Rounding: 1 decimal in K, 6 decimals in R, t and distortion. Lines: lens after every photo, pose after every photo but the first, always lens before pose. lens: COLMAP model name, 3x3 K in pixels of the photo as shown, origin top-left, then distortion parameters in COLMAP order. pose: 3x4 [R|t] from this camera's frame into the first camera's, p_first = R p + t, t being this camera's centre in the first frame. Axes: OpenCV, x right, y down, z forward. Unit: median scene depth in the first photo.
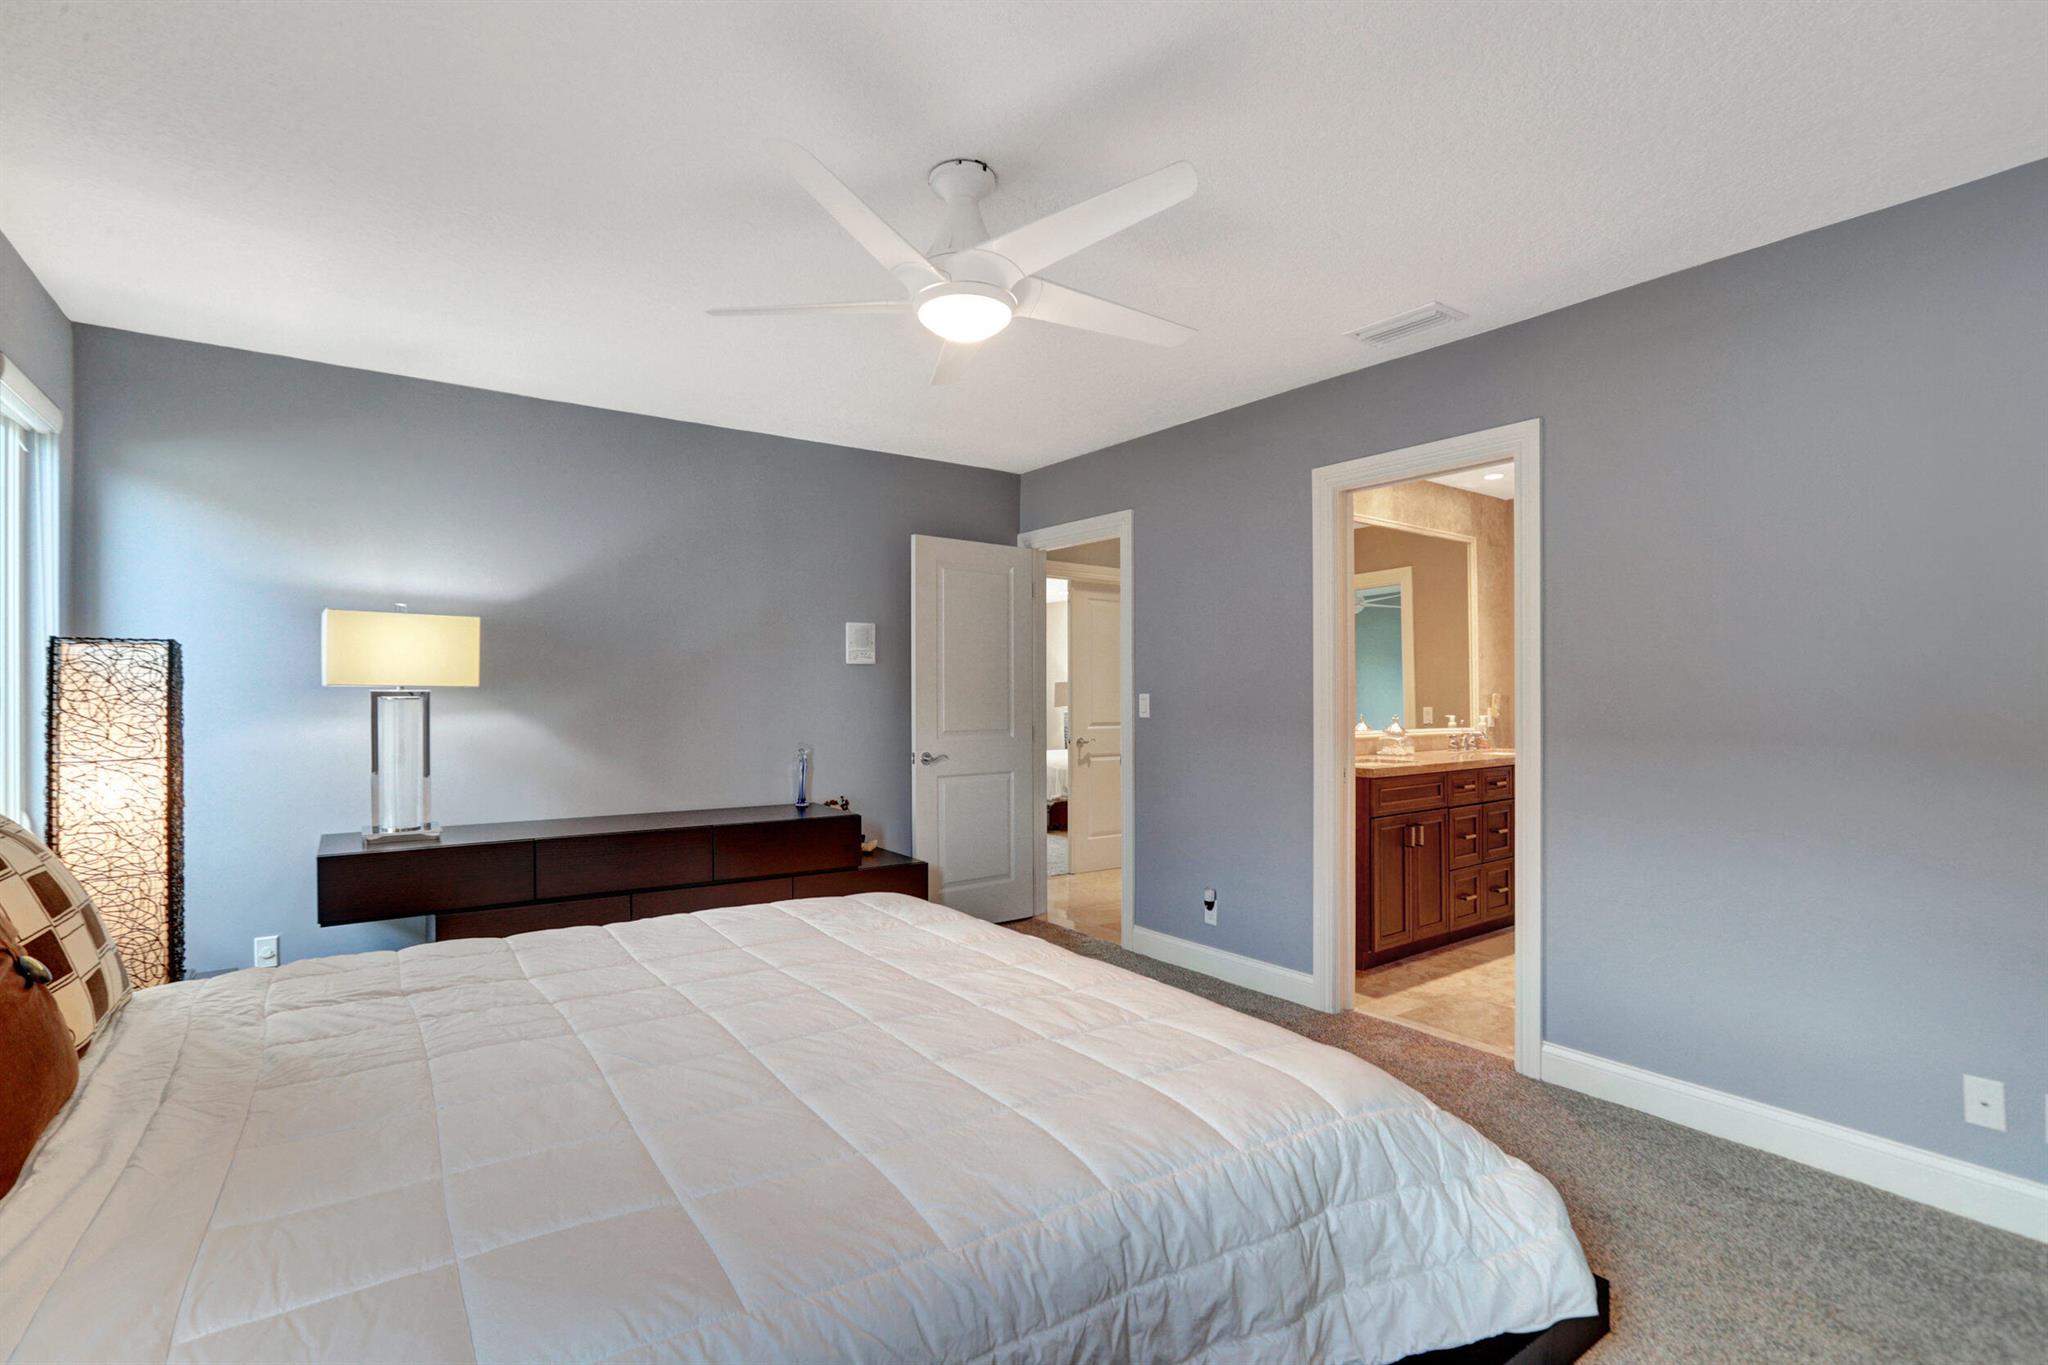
lens RADIAL K [[933.2, 0, 1024.0], [0, 933.2, 682.5], [0, 0, 1]] dist [0.000574, 0.000373]
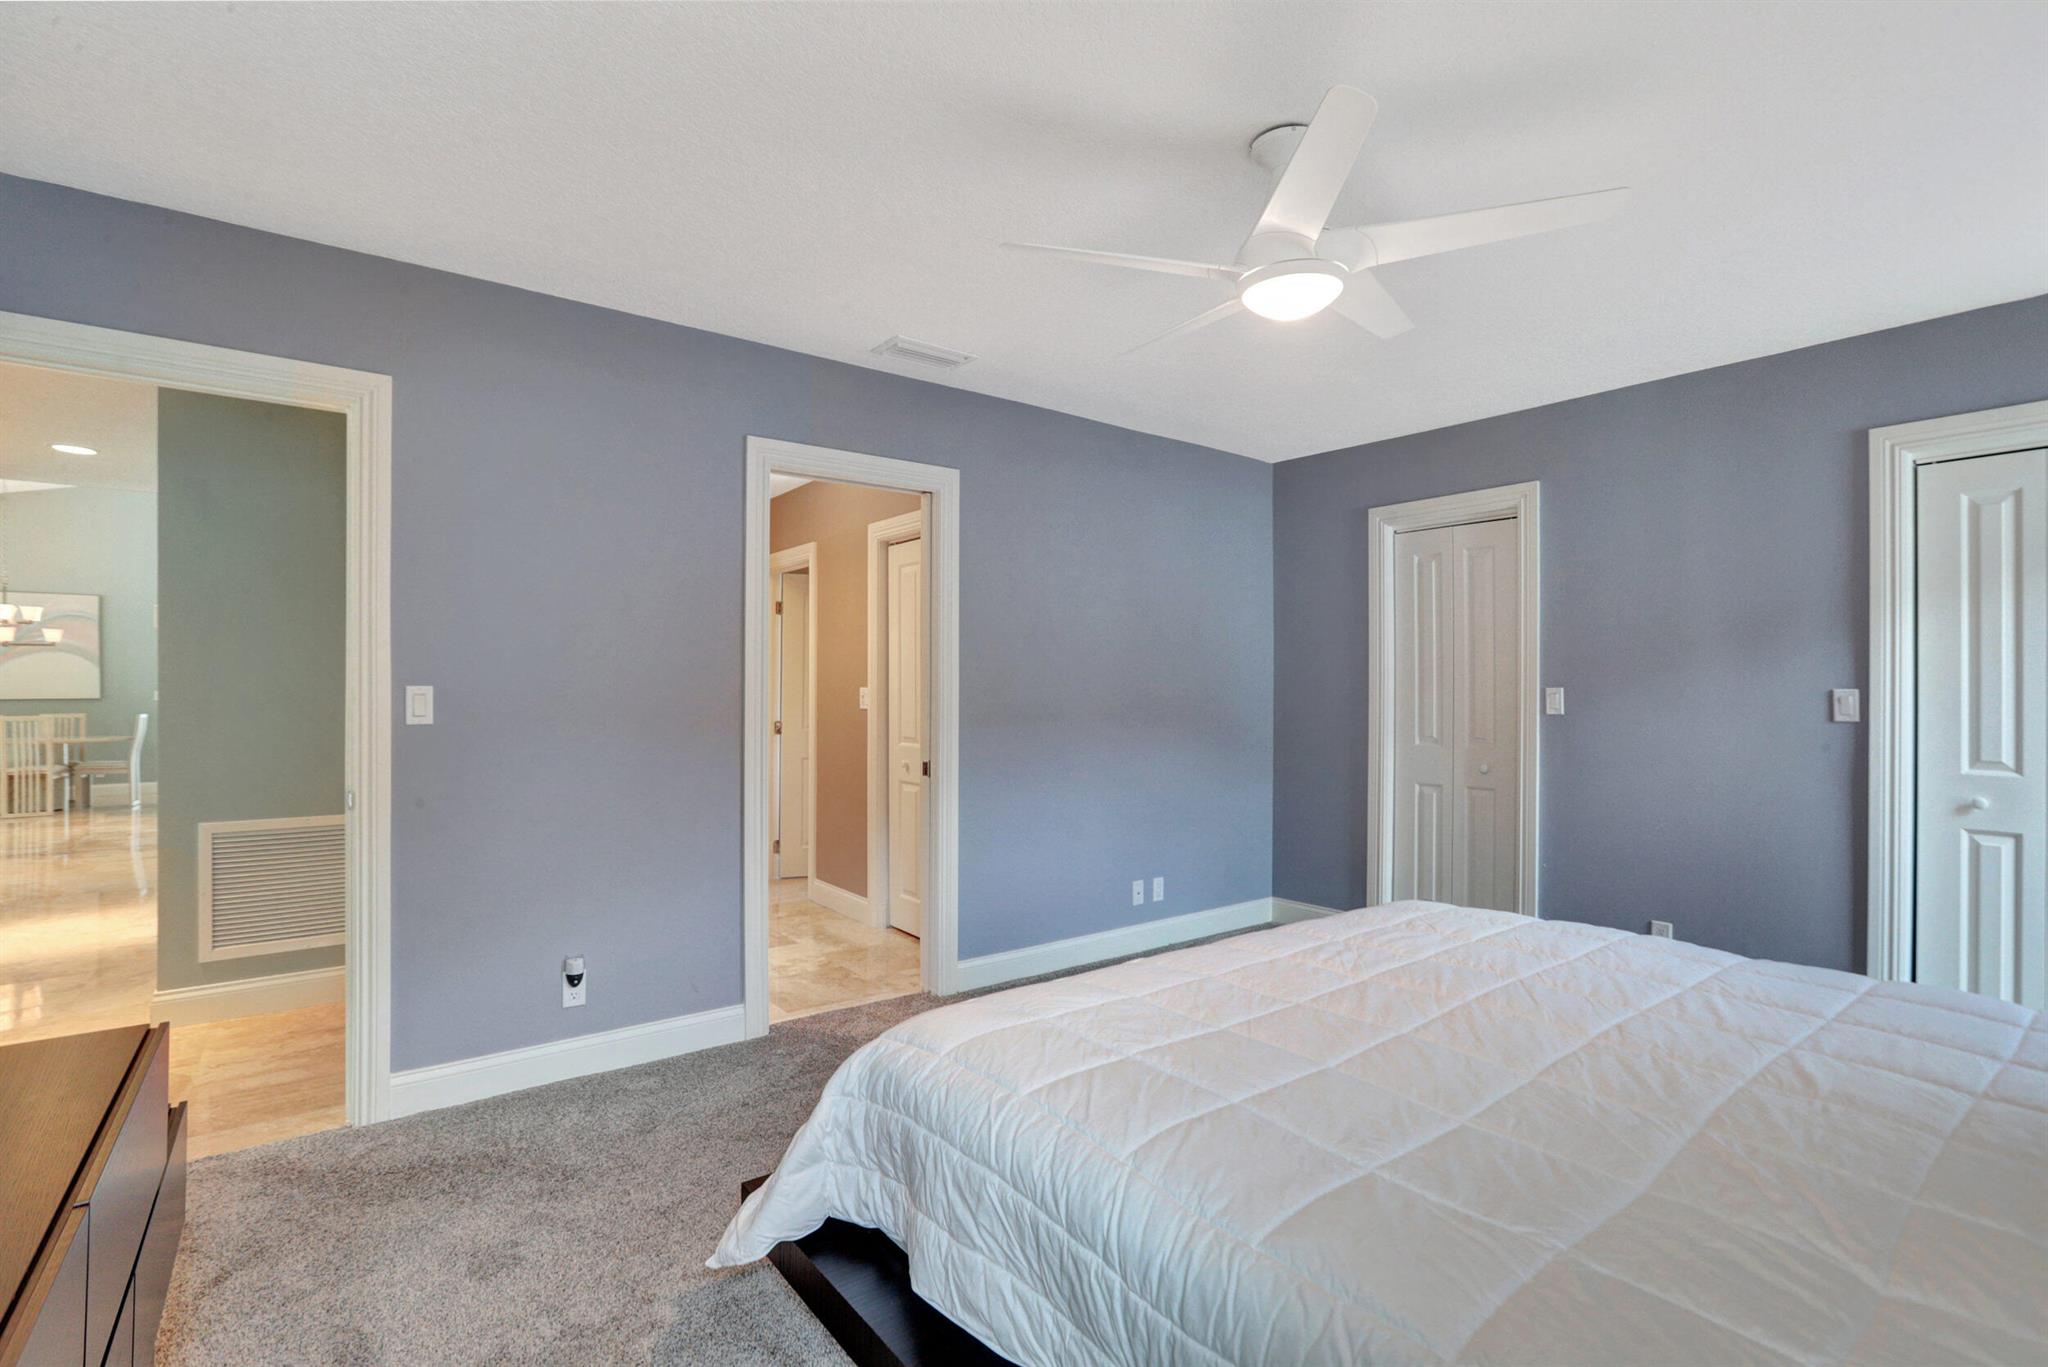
lens RADIAL K [[981.9, 0, 1024.0], [0, 981.9, 683.5], [0, 0, 1]] dist [0.000343, -0.000007]
pose [[-0.005680, 0.007405, 0.999956, -0.652604], [-0.014593, 0.999865, -0.007487, 0.013149], [-0.999877, -0.014635, -0.005571, 0.771847]]
